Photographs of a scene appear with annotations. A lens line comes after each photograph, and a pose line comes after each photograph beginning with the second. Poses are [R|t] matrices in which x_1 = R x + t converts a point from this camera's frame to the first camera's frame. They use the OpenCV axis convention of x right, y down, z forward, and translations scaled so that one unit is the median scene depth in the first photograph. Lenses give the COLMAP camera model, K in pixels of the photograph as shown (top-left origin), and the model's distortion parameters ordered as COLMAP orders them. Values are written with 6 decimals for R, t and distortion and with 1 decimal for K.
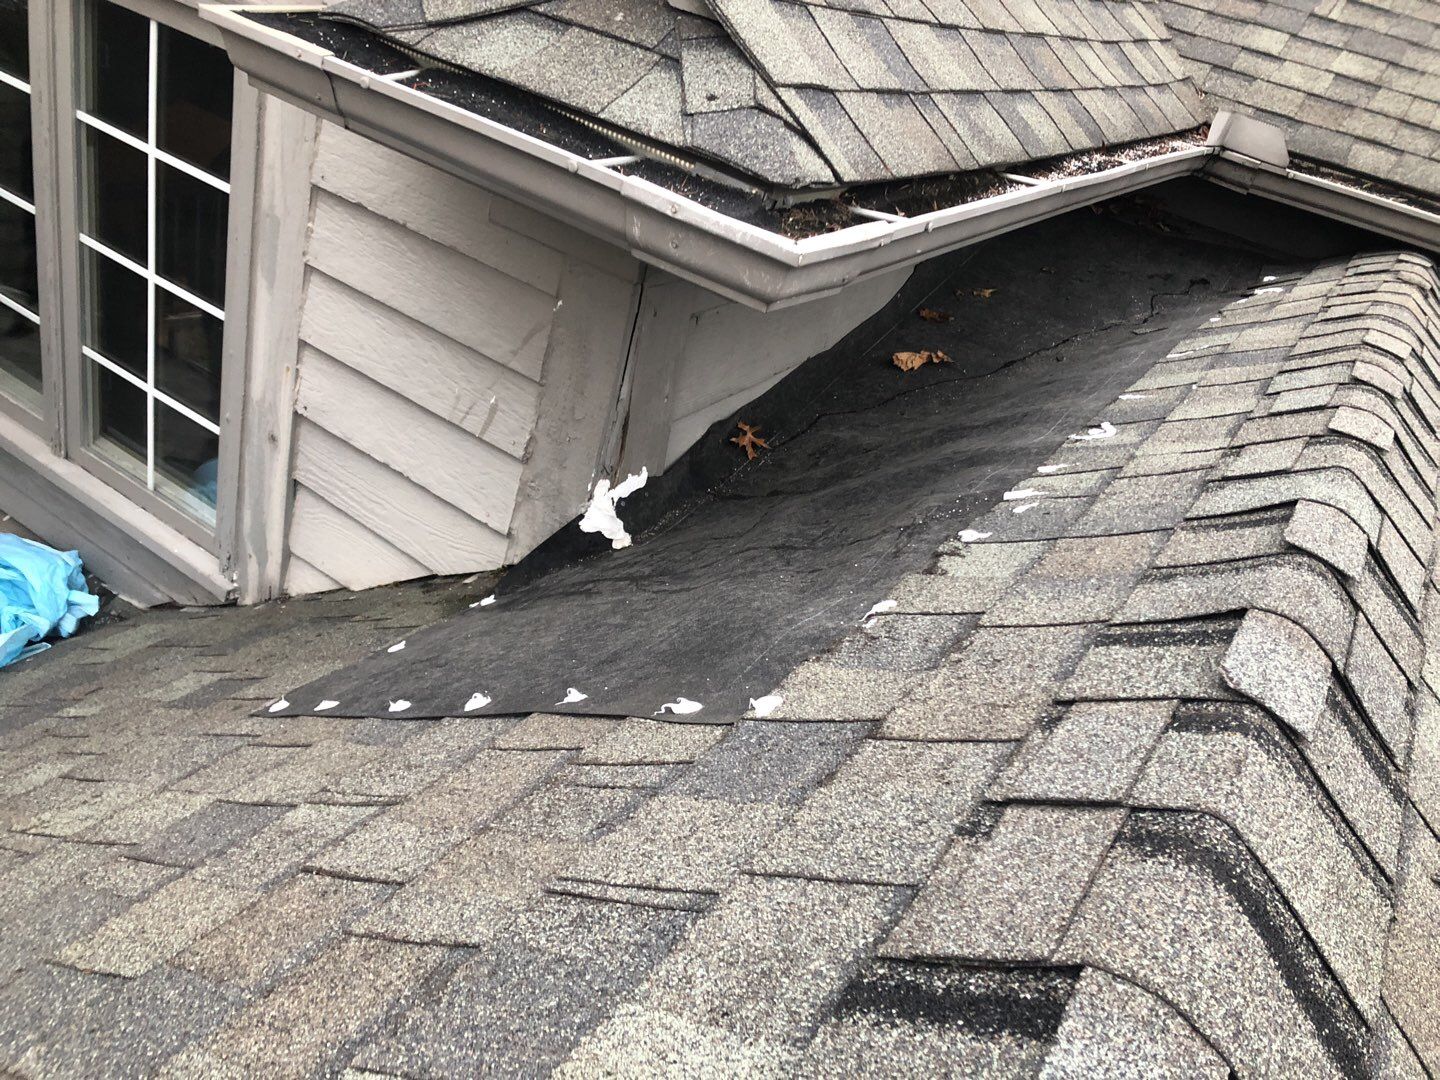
lens RADIAL K [[1135.9, 0, 720.7], [0, 1135.9, 539.7], [0, 0, 1]] dist [-0.005833, -0.010260]
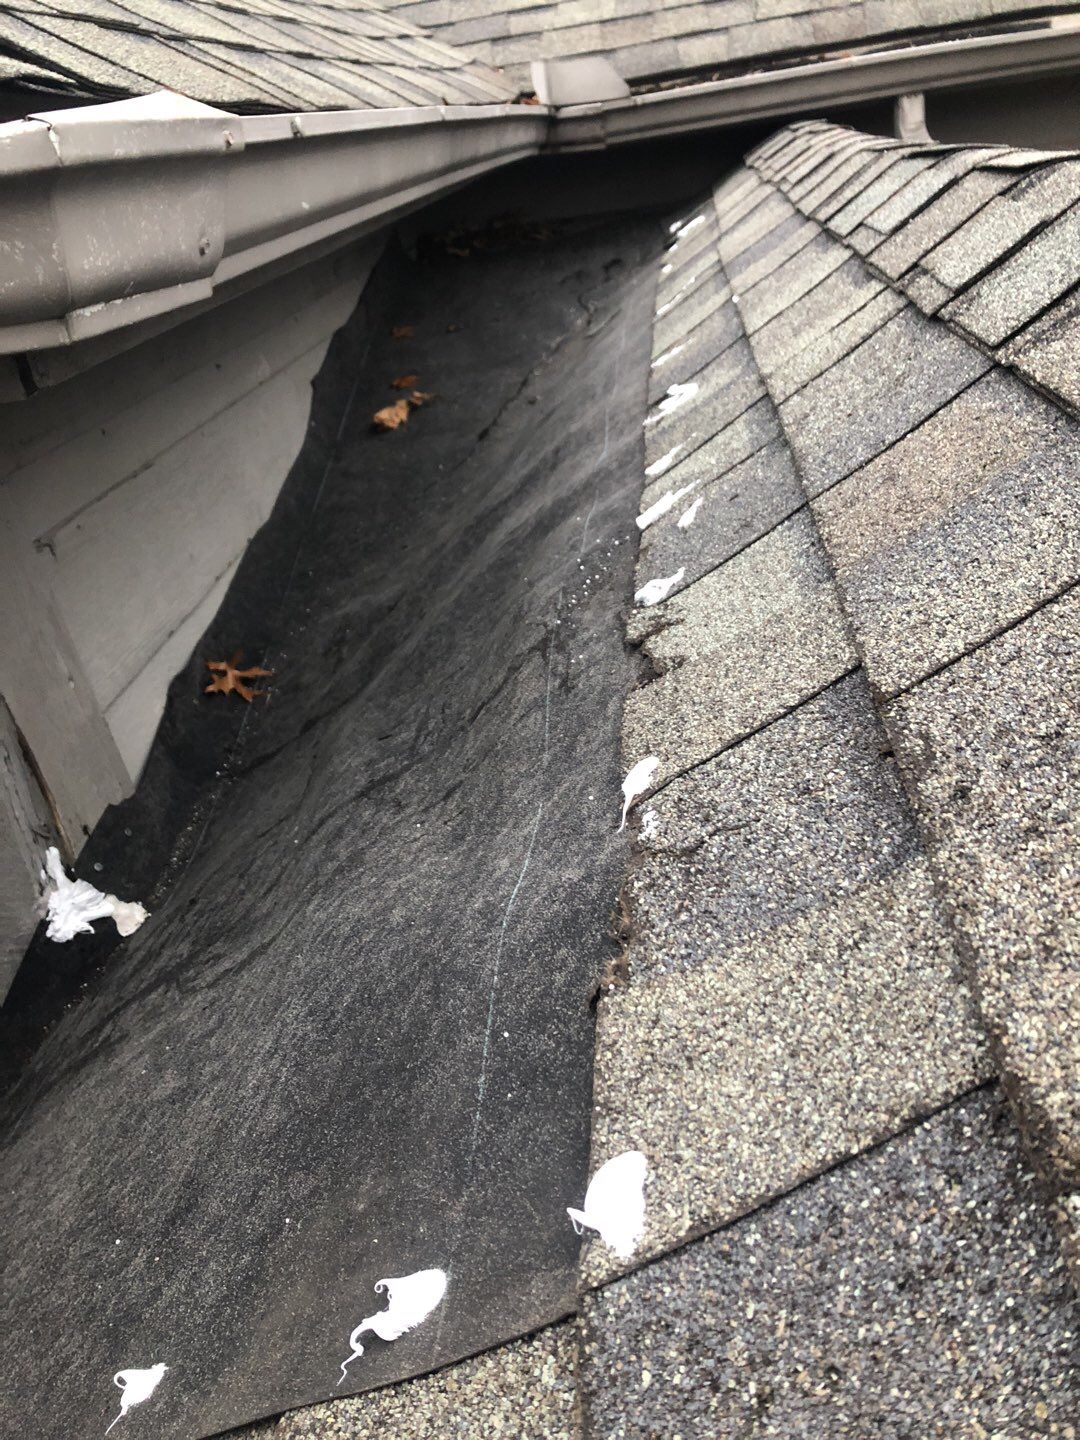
lens RADIAL K [[1116.1, 0, 539.7], [0, 1116.1, 697.0], [0, 0, 1]] dist [0.033727, -0.001120]
pose [[0.823816, -0.512421, 0.242387, 0.010400], [0.522007, 0.852481, 0.028021, -0.003485], [-0.220989, 0.103444, 0.969775, 0.416350]]
